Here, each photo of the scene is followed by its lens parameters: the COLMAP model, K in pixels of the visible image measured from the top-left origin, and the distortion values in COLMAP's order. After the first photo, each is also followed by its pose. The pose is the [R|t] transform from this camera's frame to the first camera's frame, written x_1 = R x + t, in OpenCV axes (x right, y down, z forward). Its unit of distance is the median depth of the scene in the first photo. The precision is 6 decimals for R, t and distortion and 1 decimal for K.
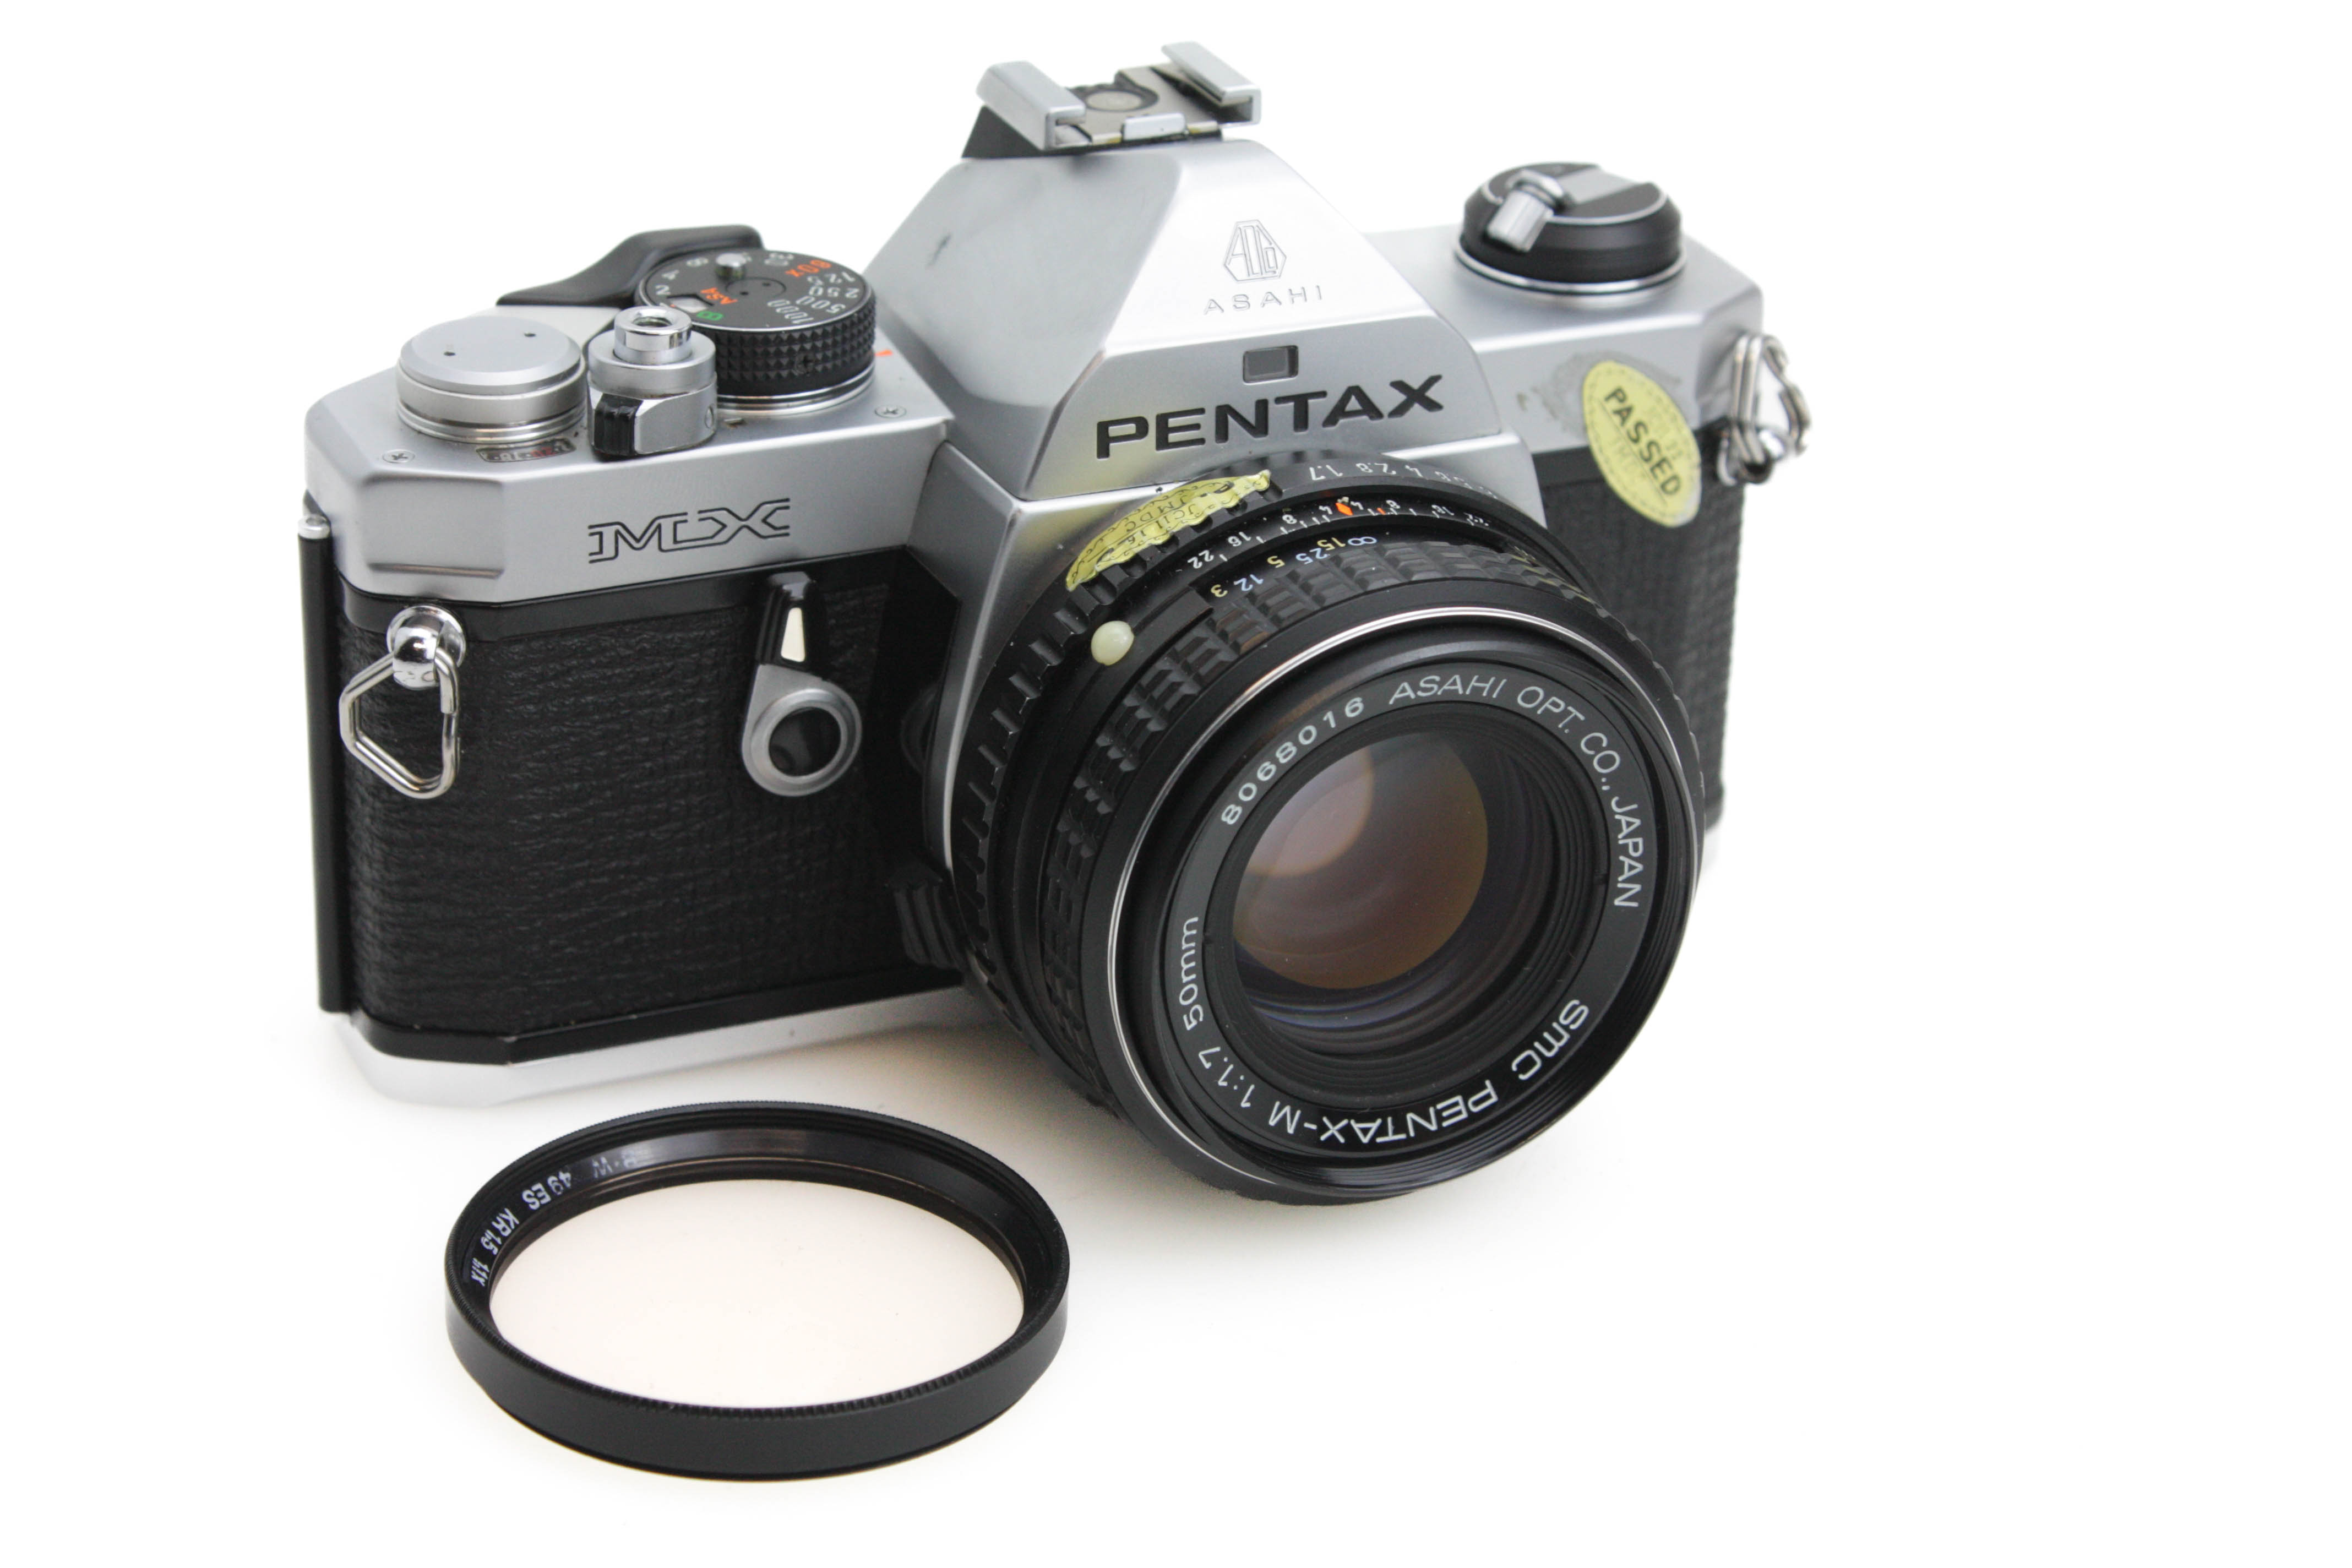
lens RADIAL K [[5732.3, 0, 1176.0], [0, 5732.3, 784.0], [0, 0, 1]] dist [0.114186, -0.116228]
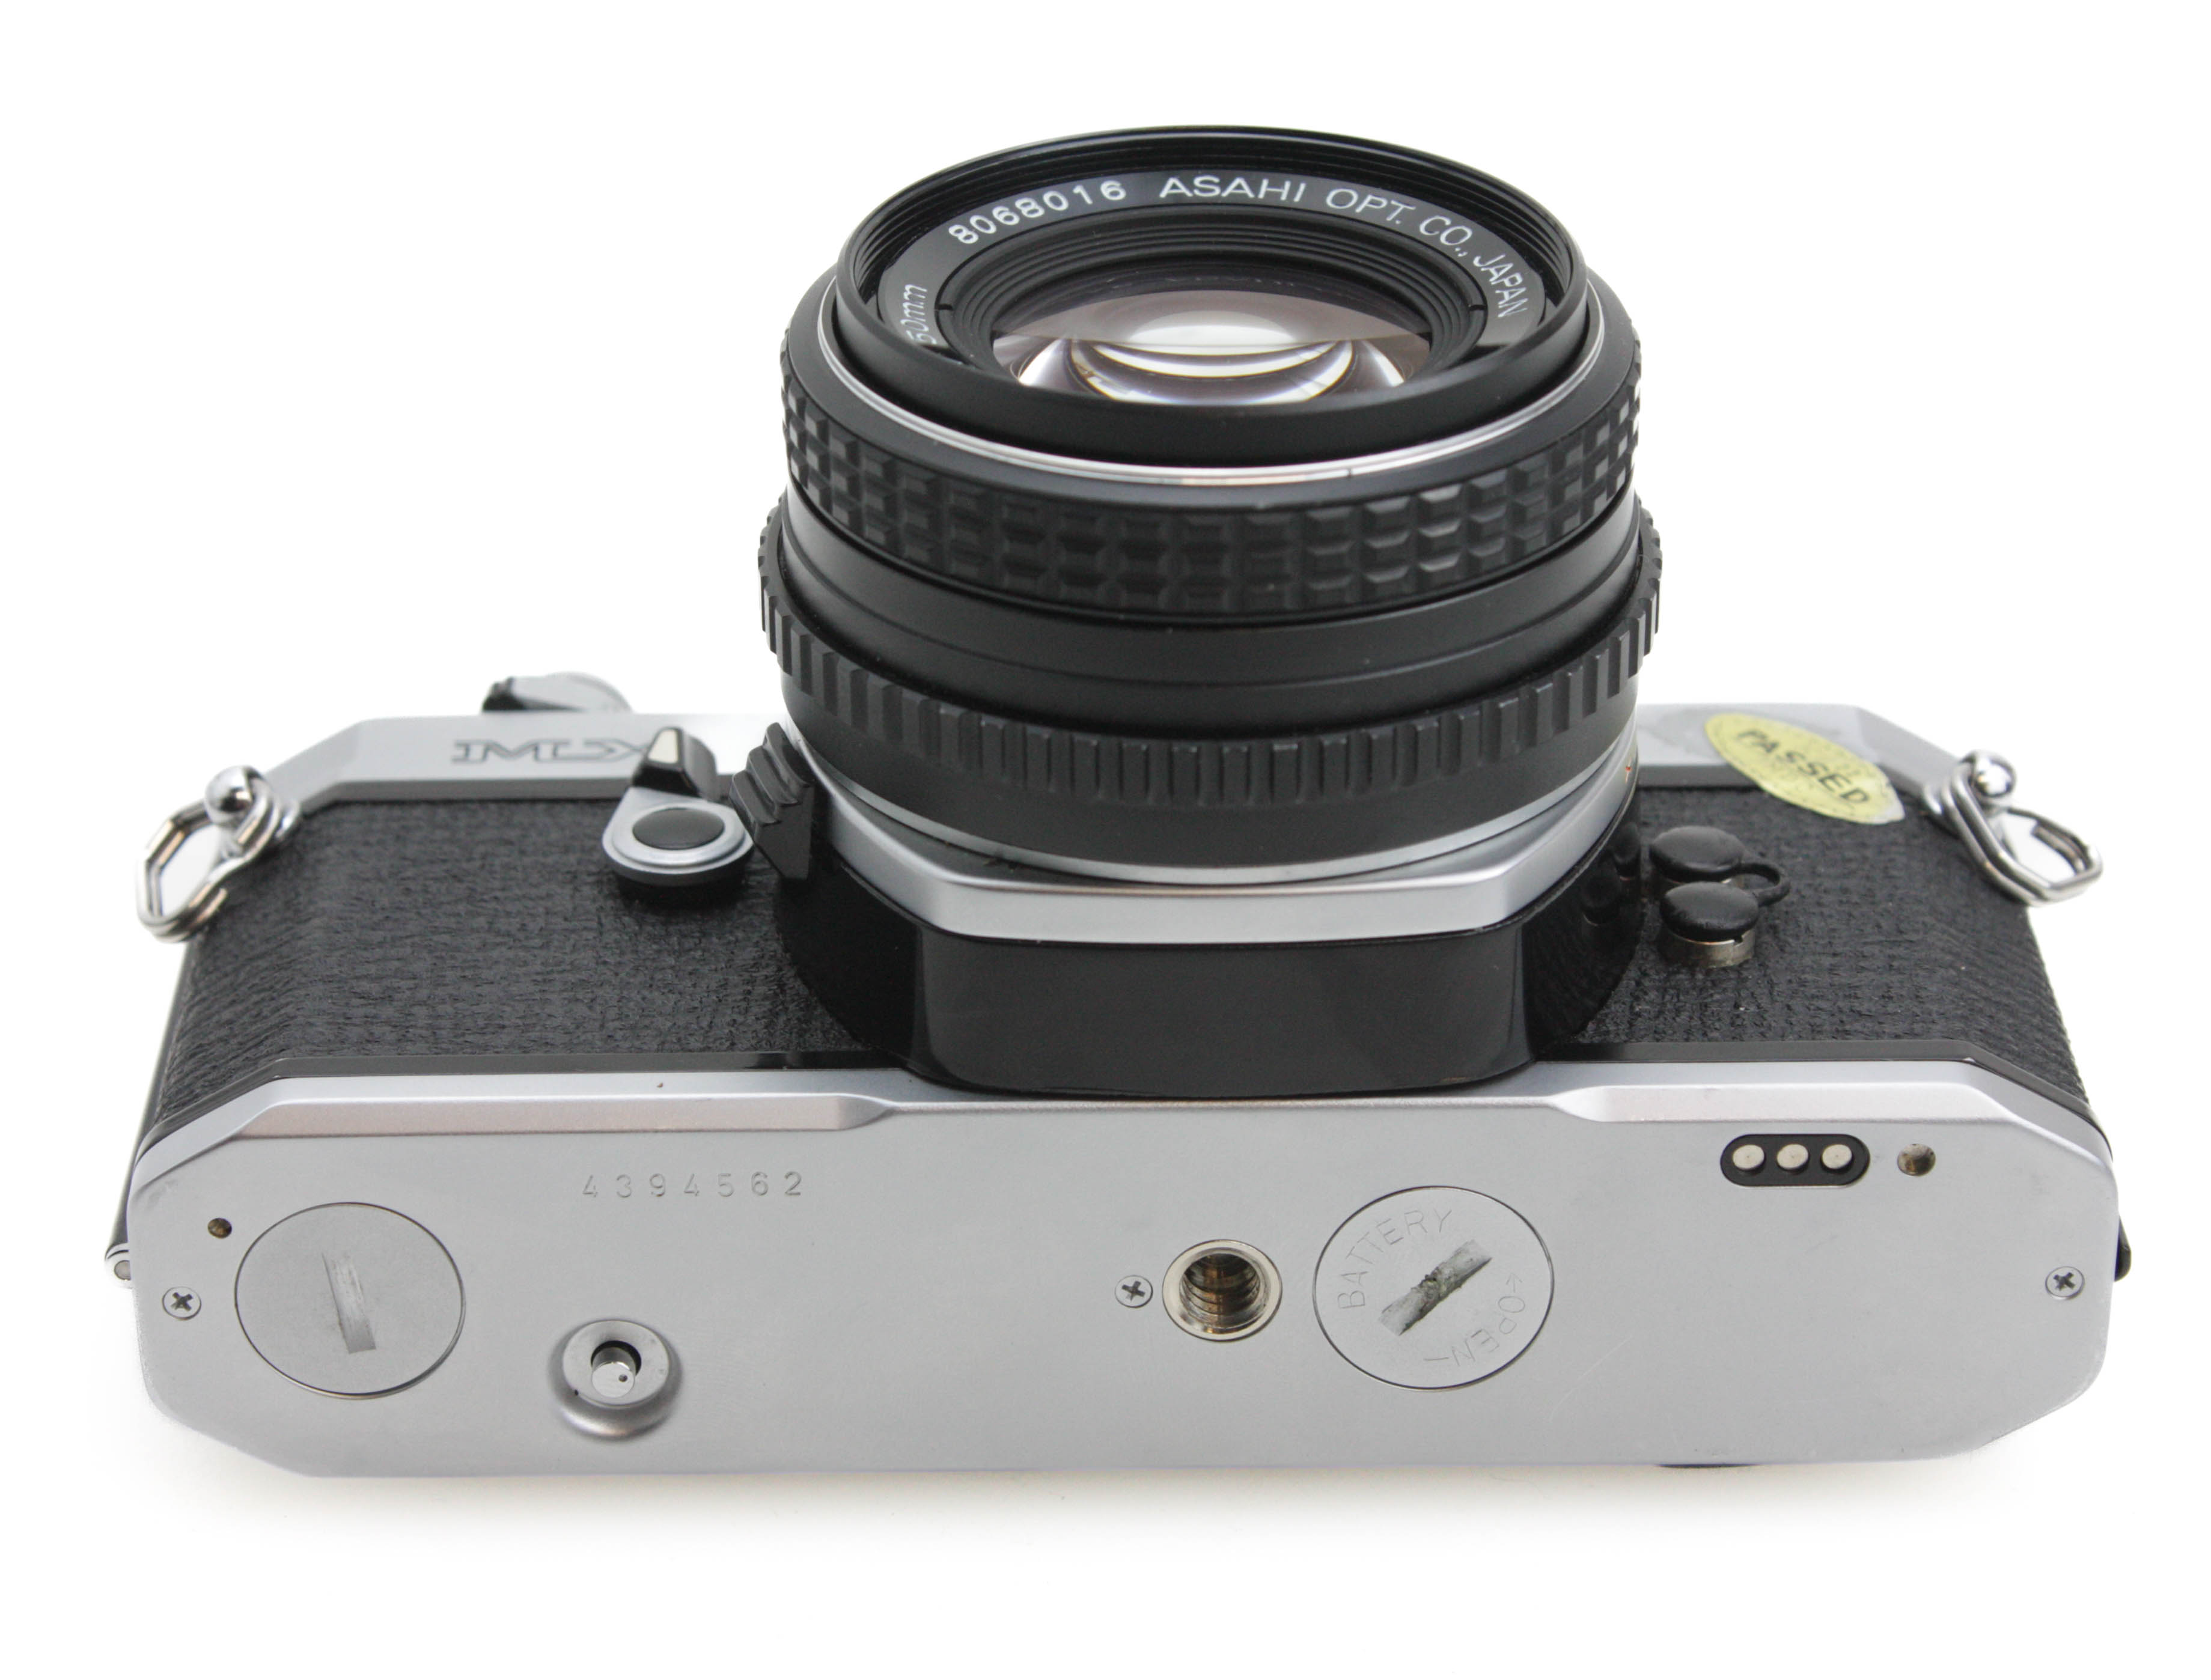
lens RADIAL K [[6054.7, 0, 1105.5], [0, 6054.7, 840.0], [0, 0, 1]] dist [0.123662, 0.486014]
pose [[0.910638, -0.385347, -0.149148, 0.124943], [-0.134006, 0.066029, -0.988778, 0.874025], [0.390871, 0.920406, 0.008490, 1.039496]]
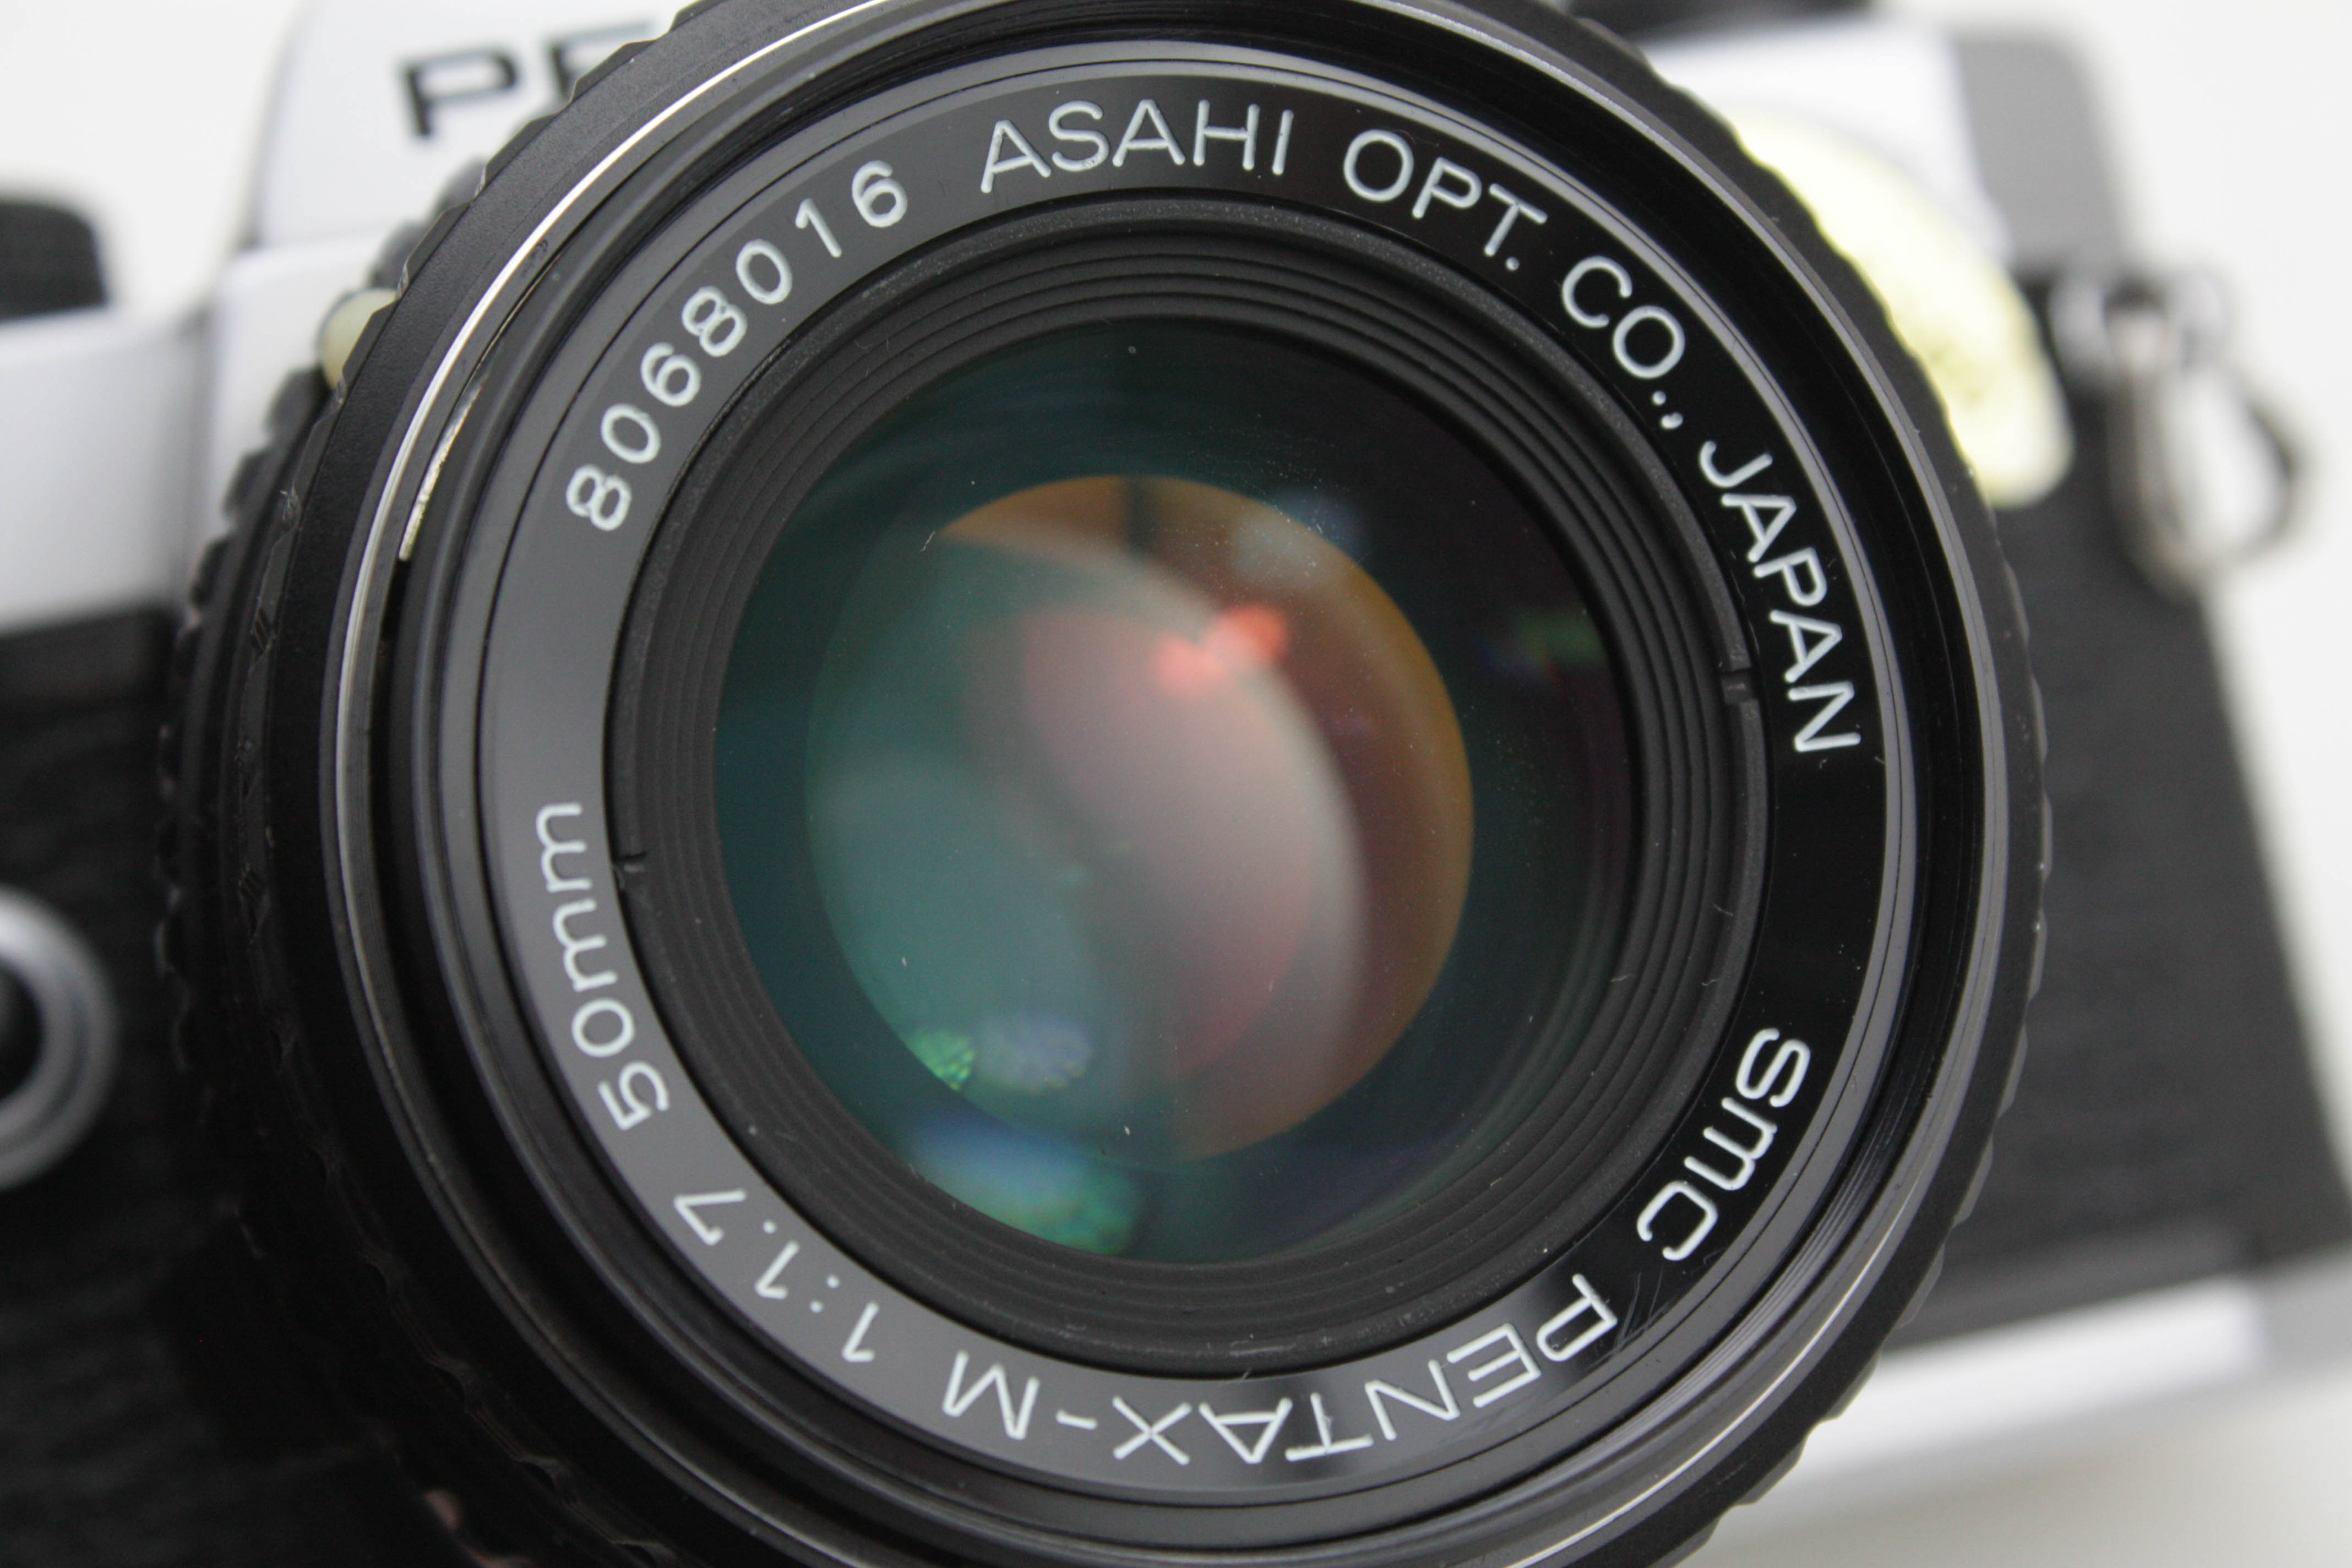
lens RADIAL K [[5451.5, 0, 1176.0], [0, 5451.5, 784.0], [0, 0, 1]] dist [0.062794, -0.046774]
pose [[0.951302, -0.258725, -0.167587, 0.097387], [0.139230, 0.845668, -0.515228, 0.203592], [0.275026, 0.466805, 0.840508, 0.686492]]
